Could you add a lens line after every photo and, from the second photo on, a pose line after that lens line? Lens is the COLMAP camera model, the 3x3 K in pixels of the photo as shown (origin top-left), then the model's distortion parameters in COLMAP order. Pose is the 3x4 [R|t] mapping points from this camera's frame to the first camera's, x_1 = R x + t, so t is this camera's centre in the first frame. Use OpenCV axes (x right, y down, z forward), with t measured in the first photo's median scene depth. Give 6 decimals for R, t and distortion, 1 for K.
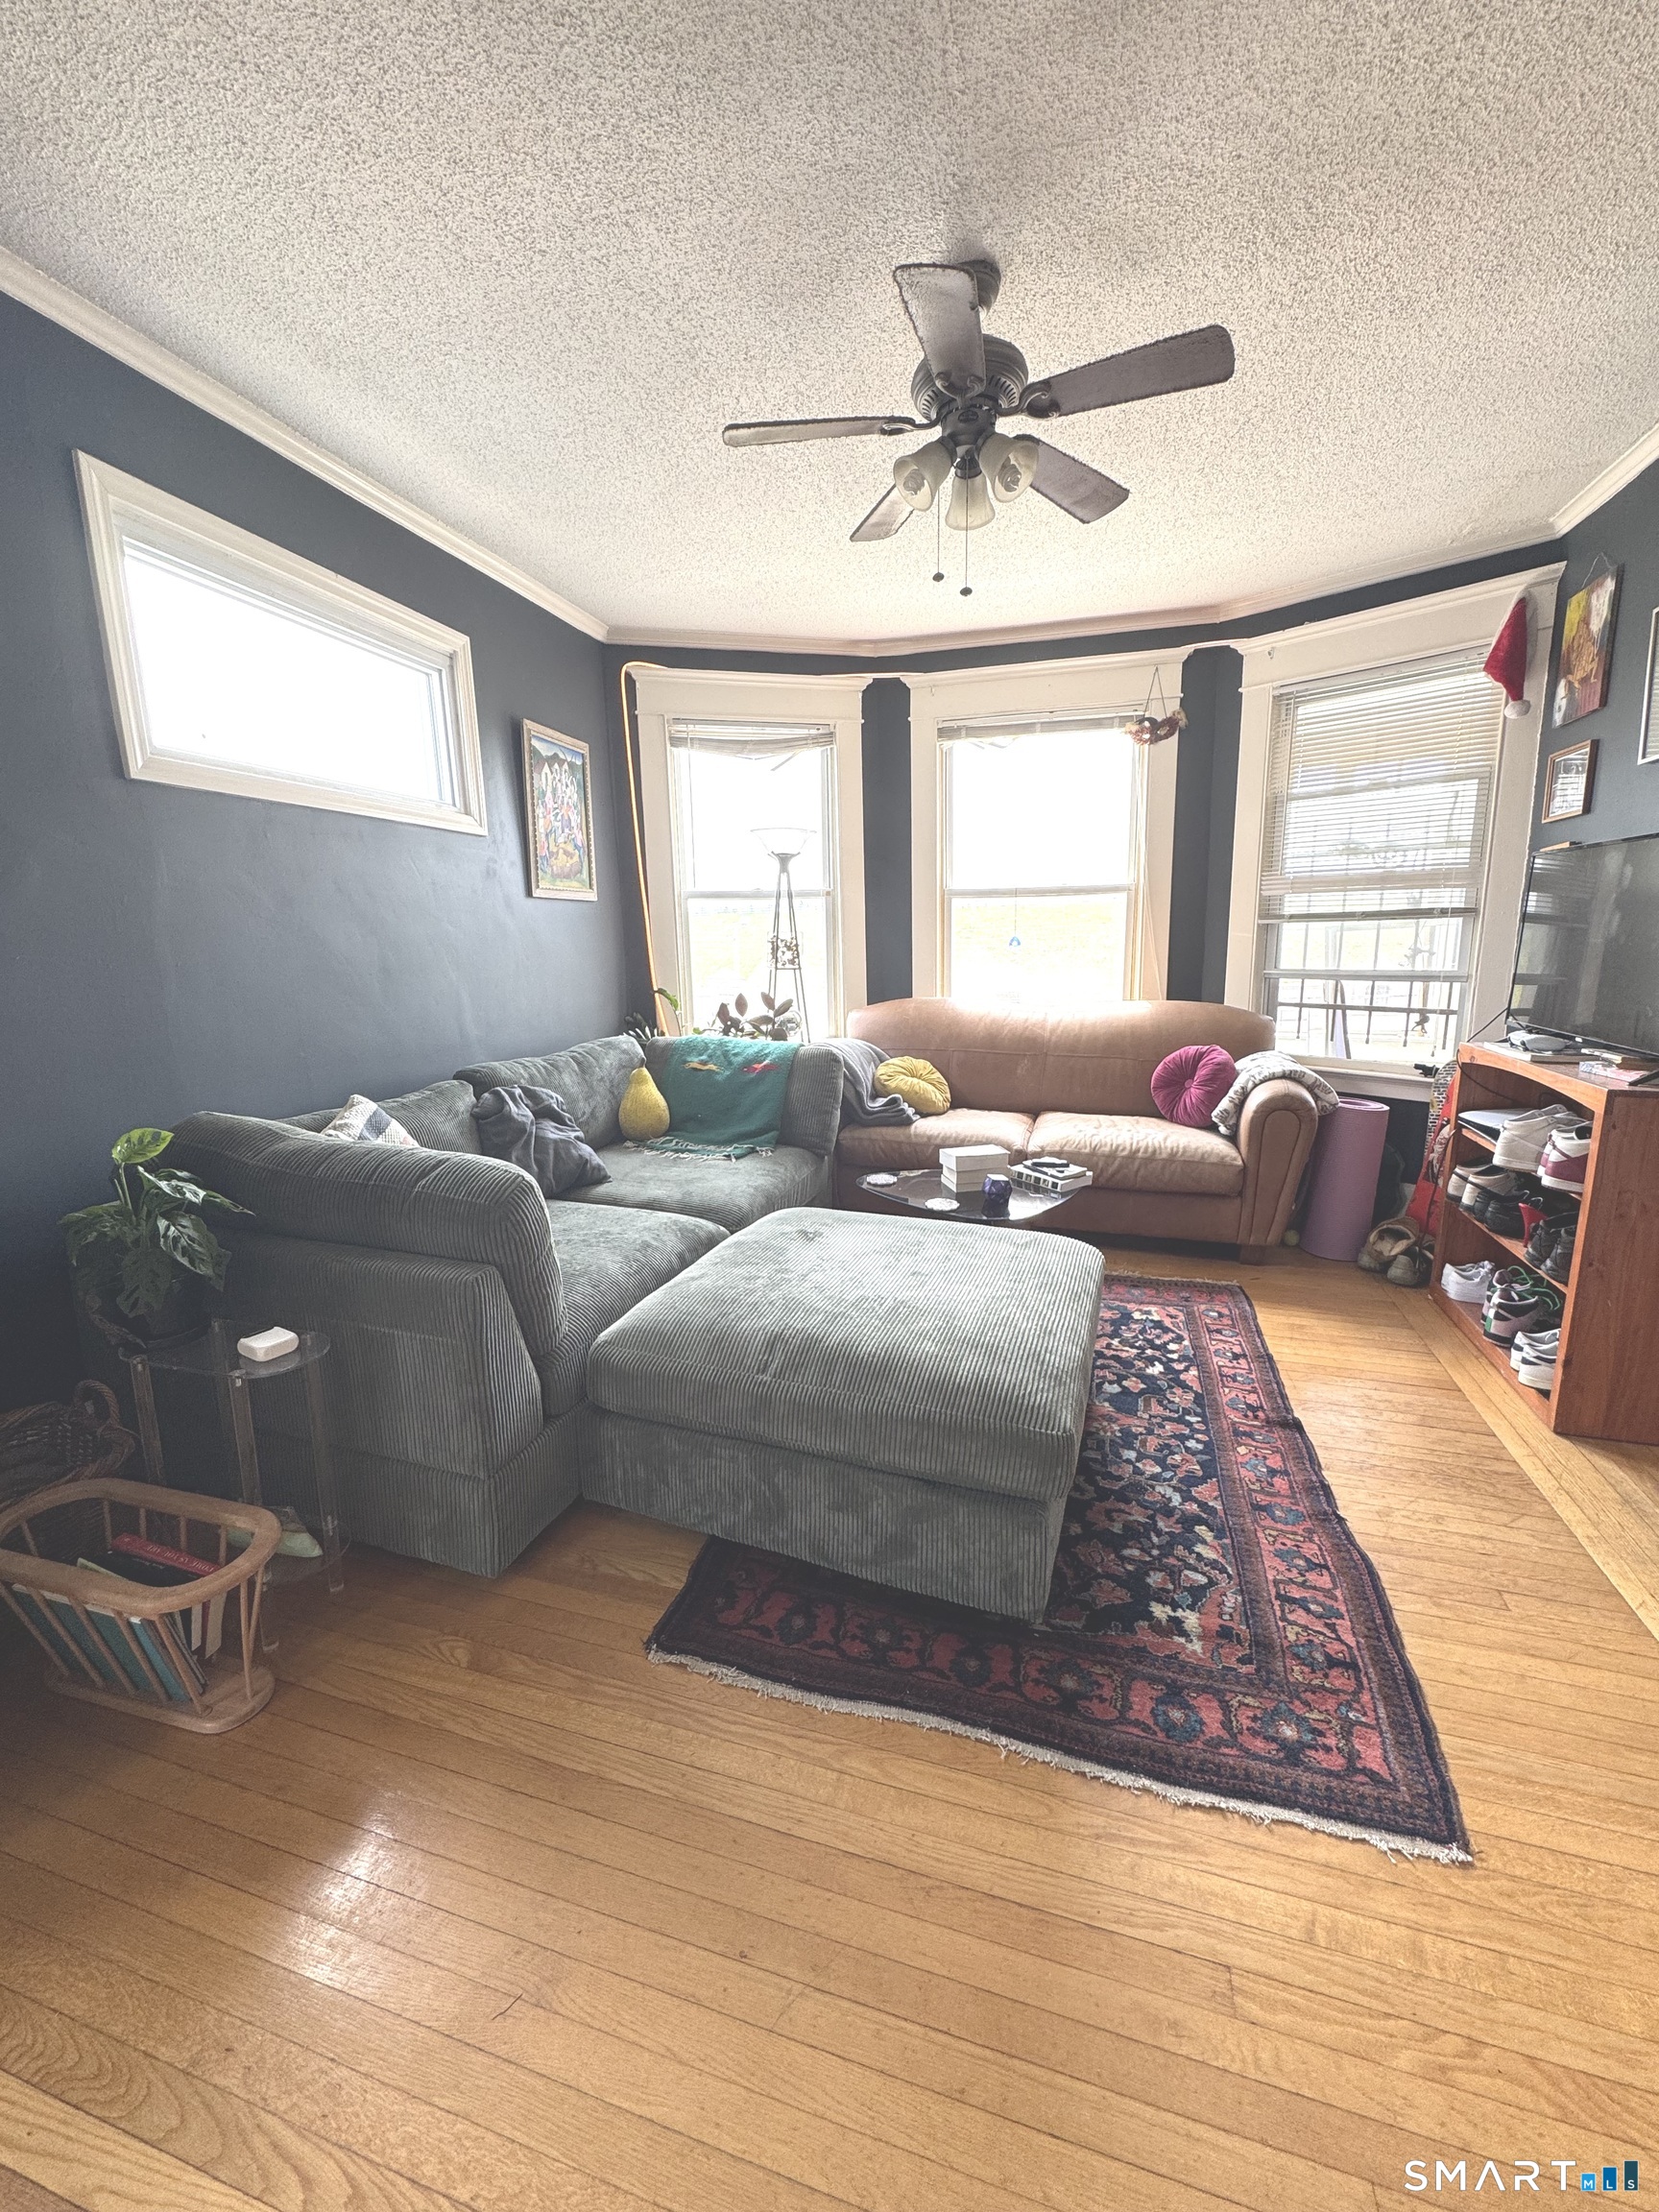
lens RADIAL K [[872.7, 0, 827.6], [0, 872.7, 1102.9], [0, 0, 1]] dist [-0.003280, -0.000085]
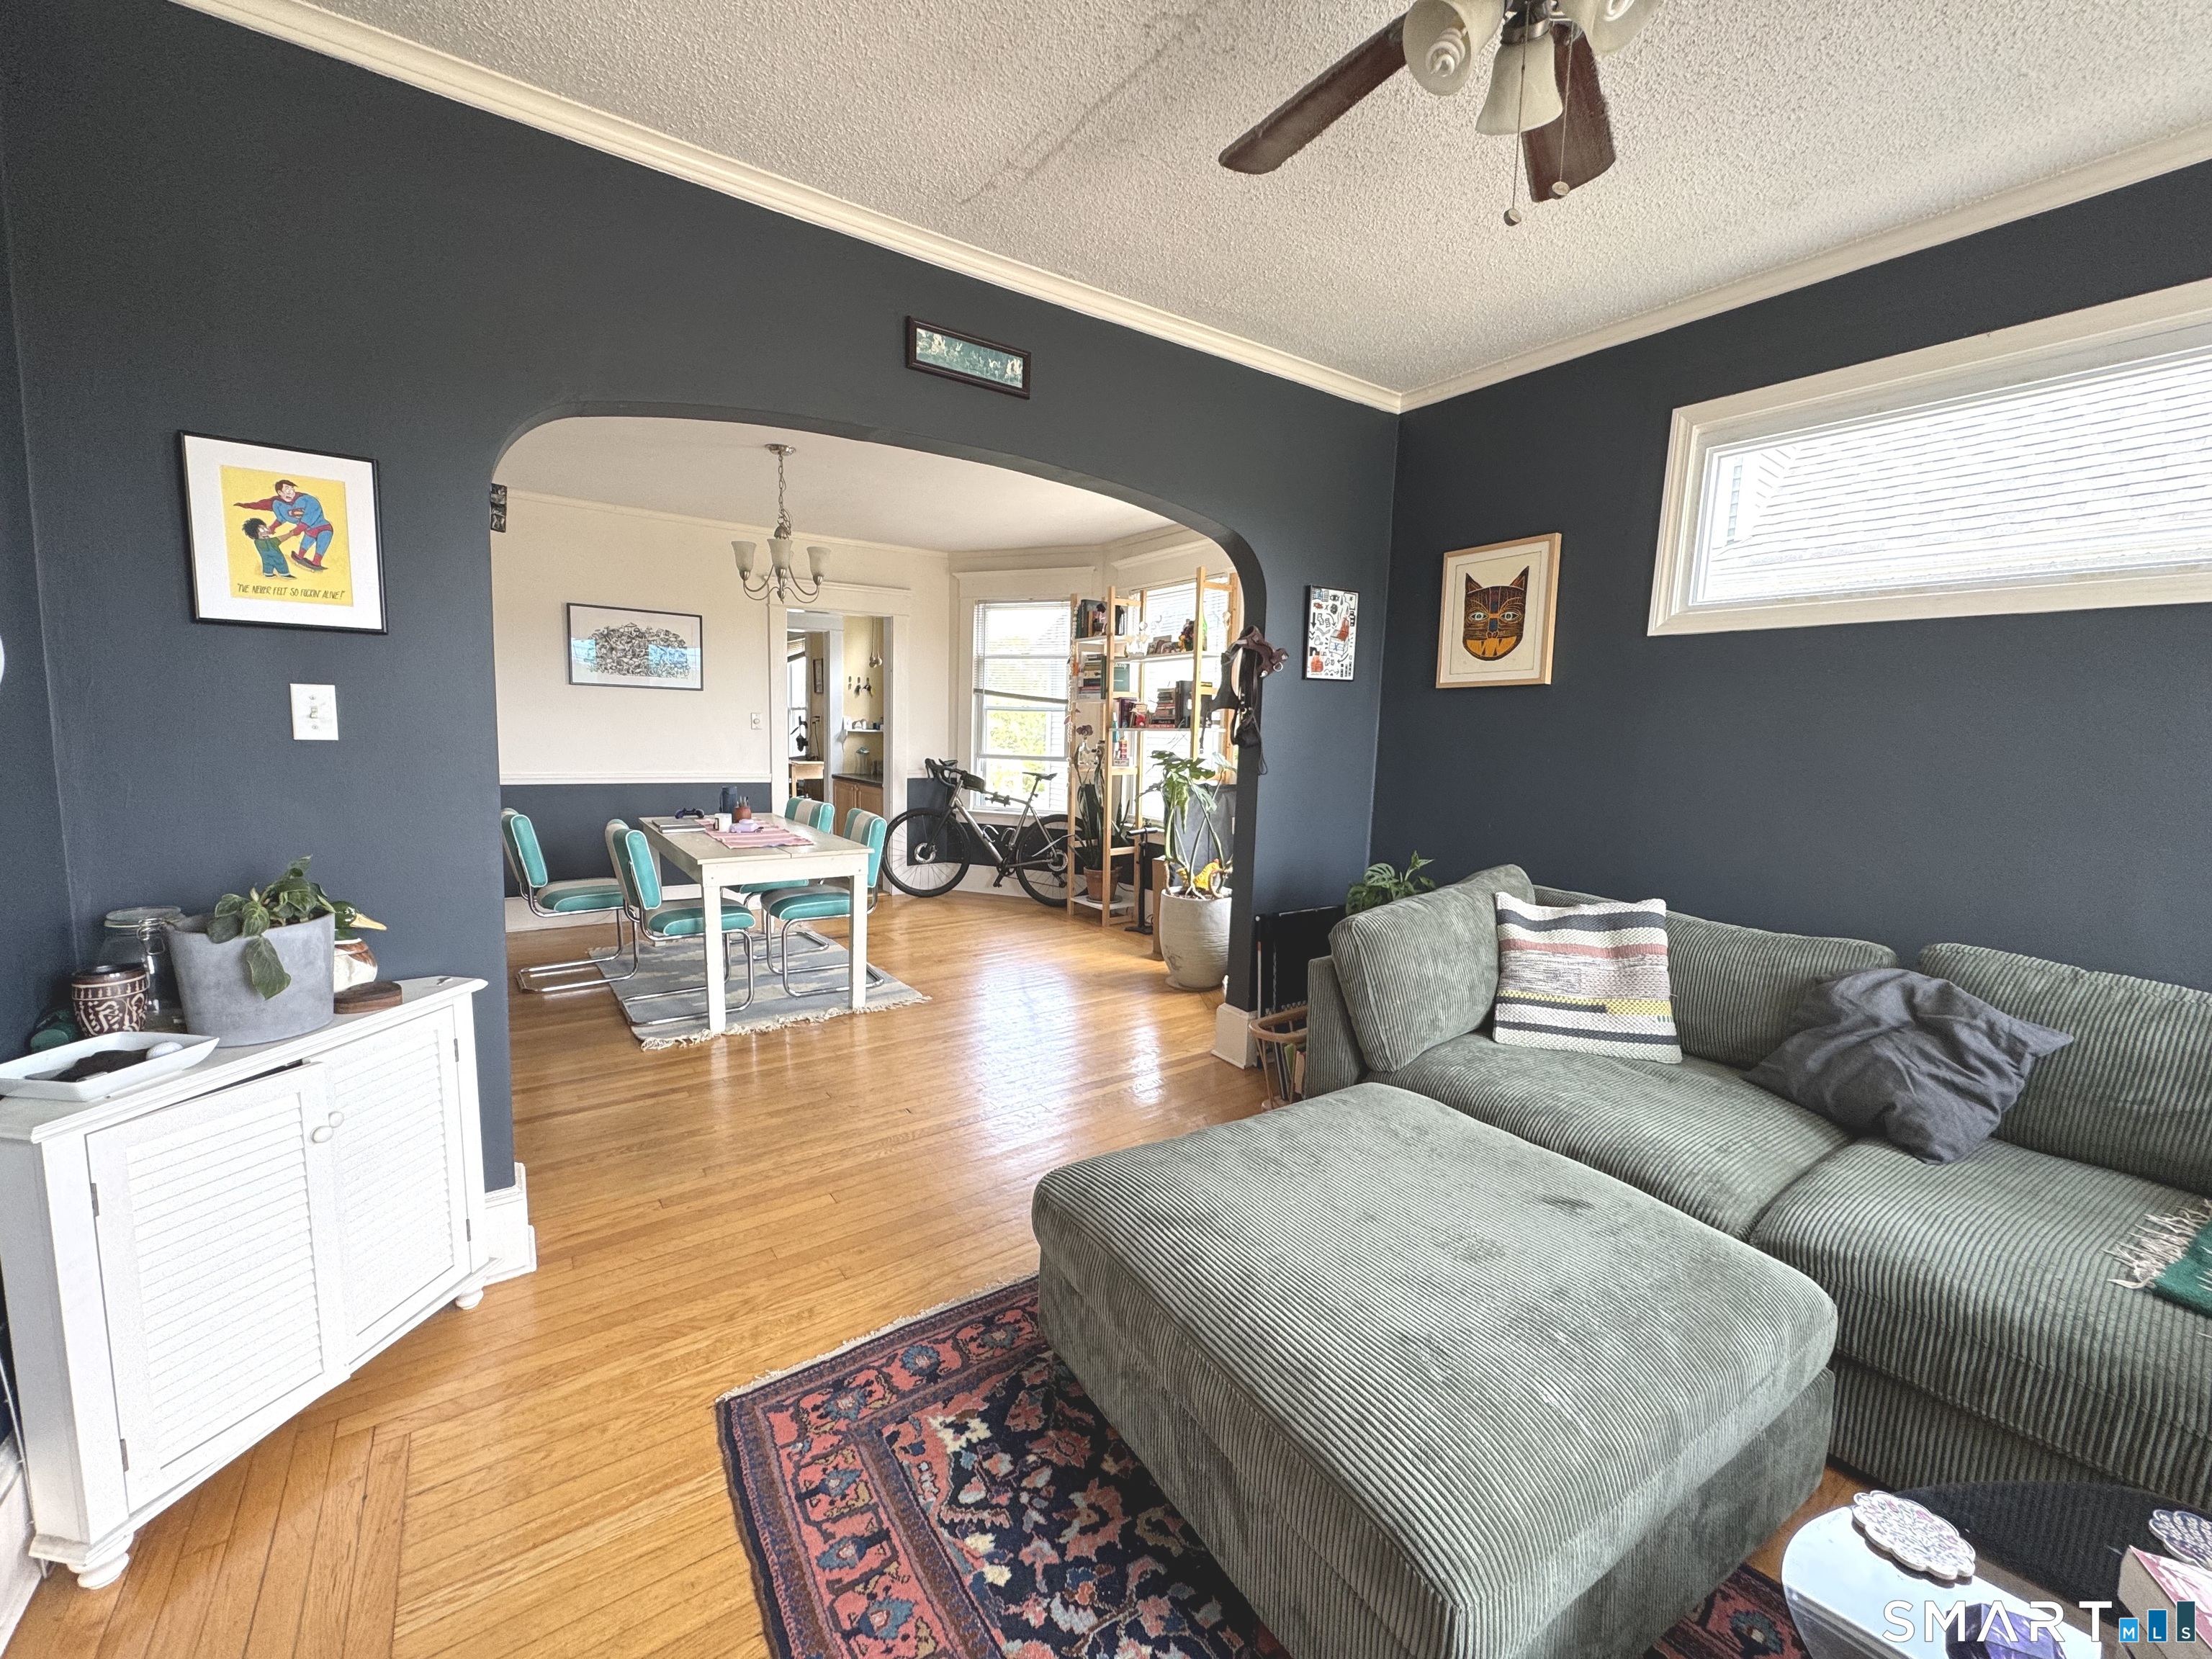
lens RADIAL K [[872.7, 0, 1107.9], [0, 872.7, 839.9], [0, 0, 1]] dist [-0.003280, -0.000085]
pose [[-0.606141, 0.096522, -0.789479, 0.993846], [-0.165751, 0.955486, 0.244077, -0.318844], [0.777895, 0.278802, -0.563160, 1.462004]]
